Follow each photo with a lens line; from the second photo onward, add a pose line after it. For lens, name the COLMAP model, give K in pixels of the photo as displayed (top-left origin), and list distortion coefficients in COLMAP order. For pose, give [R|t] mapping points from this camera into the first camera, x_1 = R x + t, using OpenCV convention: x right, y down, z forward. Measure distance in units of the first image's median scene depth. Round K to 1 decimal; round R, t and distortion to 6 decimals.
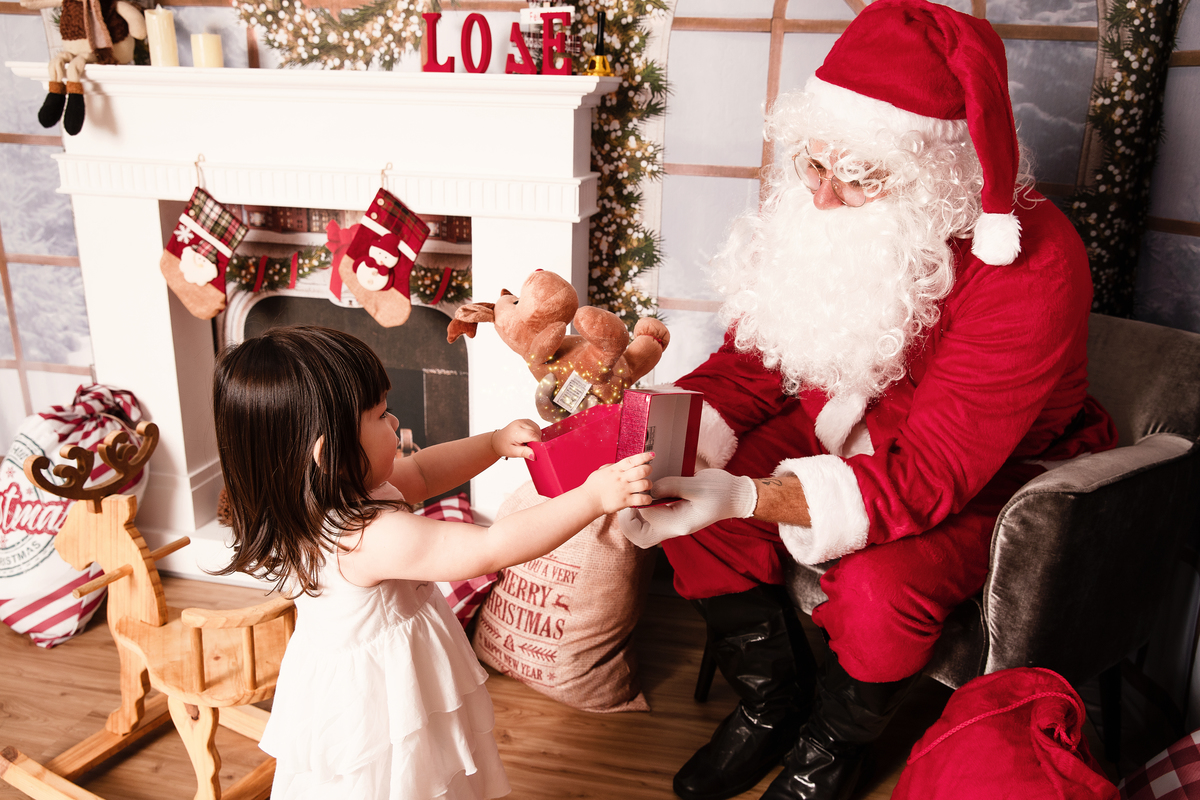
lens RADIAL K [[956.3, 0, 600.0], [0, 956.3, 400.0], [0, 0, 1]] dist [-0.067245, 0.091020]
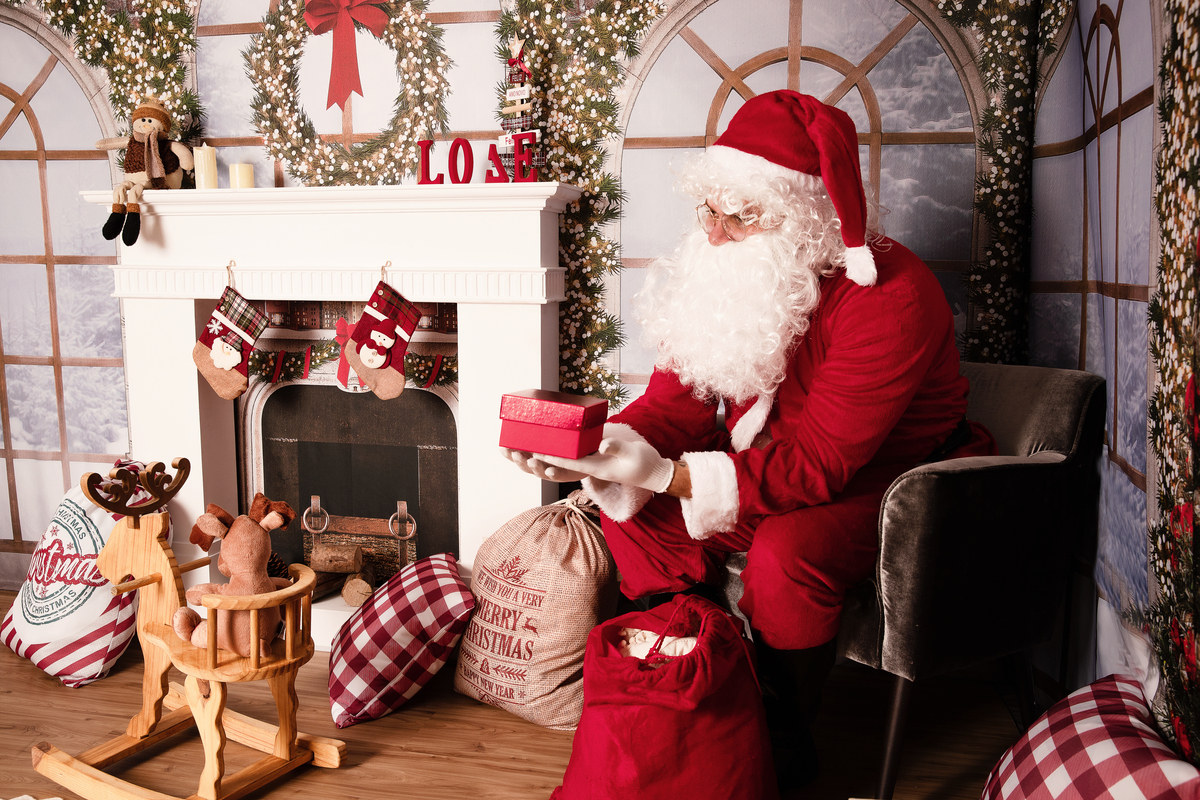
lens RADIAL K [[957.2, 0, 575.6], [0, 957.2, 399.0], [0, 0, 1]] dist [-0.051000, 0.094574]
pose [[0.999061, -0.018821, -0.039016, 0.055411], [0.011933, 0.985411, -0.169774, 0.125434], [0.041642, 0.169149, 0.984710, -0.138621]]
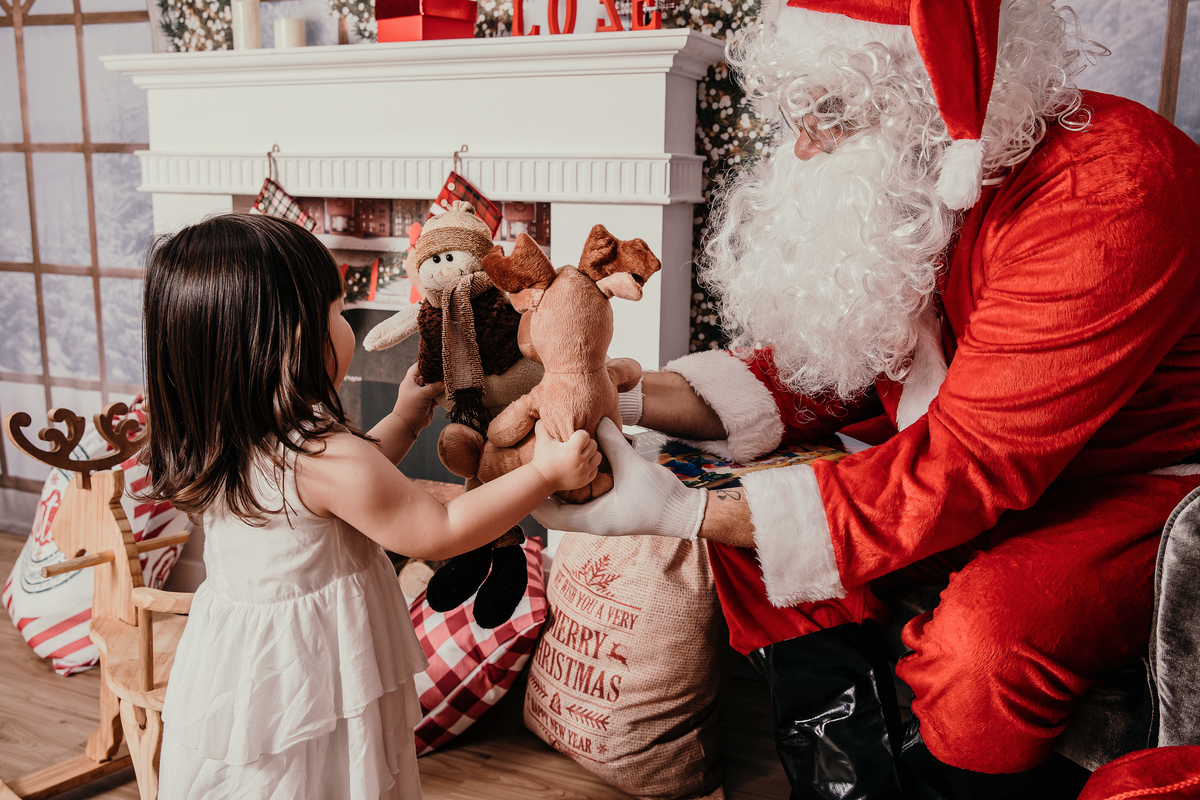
lens RADIAL K [[1089.8, 0, 581.1], [0, 1089.8, 379.3], [0, 0, 1]] dist [-0.037266, 0.089921]
pose [[0.976737, 0.024421, -0.213047, 0.105728], [-0.052964, 0.990188, -0.129316, 0.092244], [0.207799, 0.137592, 0.968446, 0.066293]]
